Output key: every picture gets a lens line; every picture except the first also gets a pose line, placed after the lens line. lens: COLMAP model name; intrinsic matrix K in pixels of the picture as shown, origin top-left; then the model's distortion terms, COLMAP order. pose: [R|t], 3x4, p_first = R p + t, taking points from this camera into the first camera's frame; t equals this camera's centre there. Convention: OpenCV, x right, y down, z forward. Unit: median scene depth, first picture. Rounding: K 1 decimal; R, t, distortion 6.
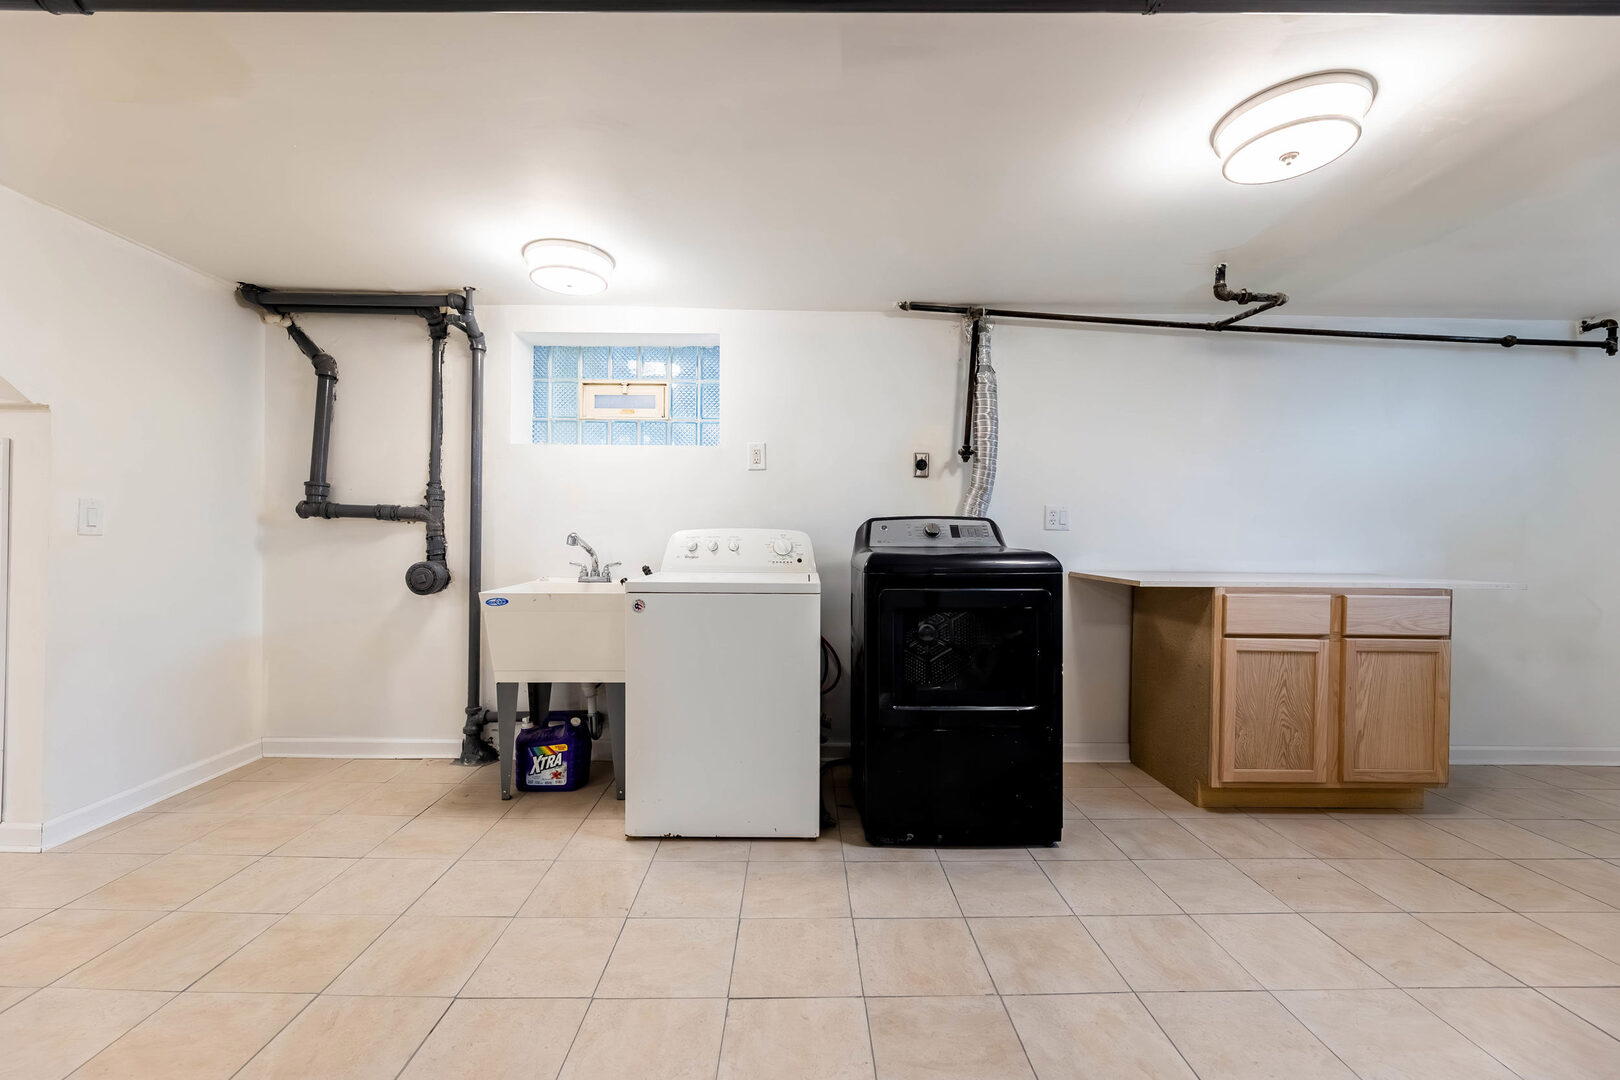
lens RADIAL K [[658.6, 0, 810.0], [0, 658.6, 540.0], [0, 0, 1]] dist [-0.001078, -0.000062]
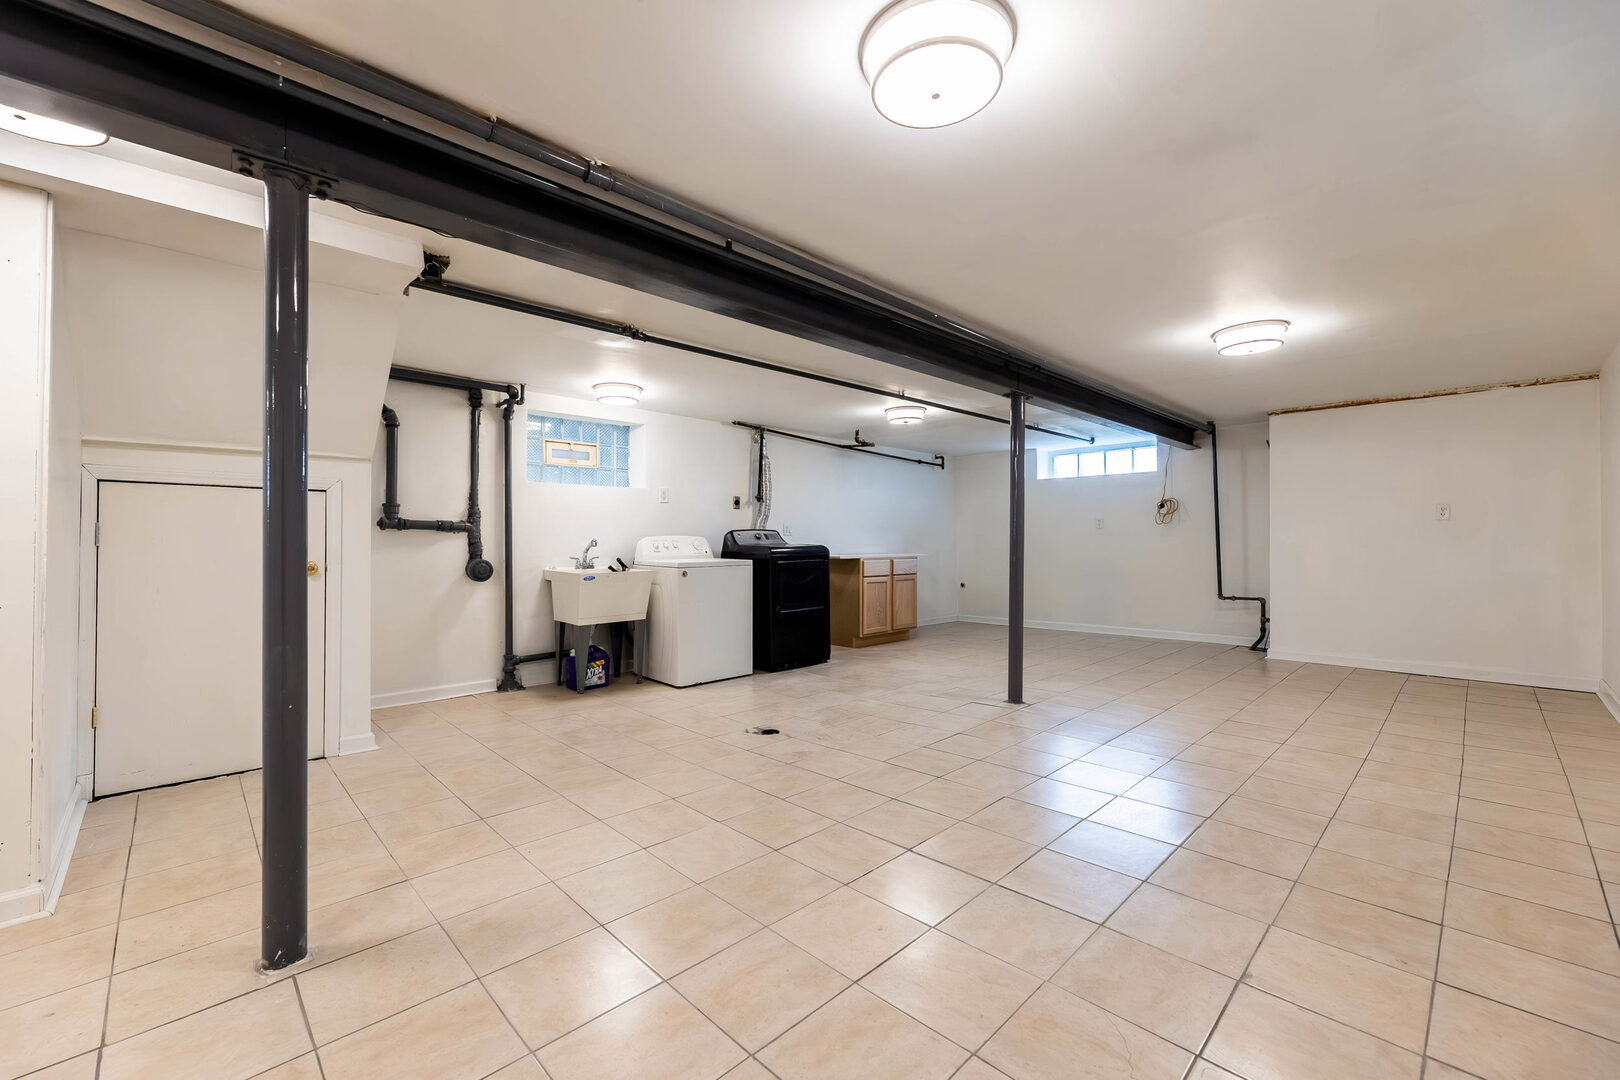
lens RADIAL K [[658.6, 0, 810.0], [0, 658.6, 540.0], [0, 0, 1]] dist [-0.001078, -0.000062]
pose [[0.720558, -0.009949, 0.693323, -1.064921], [0.010561, 0.999939, 0.003372, -0.007641], [-0.693314, 0.004893, 0.720619, -0.576842]]
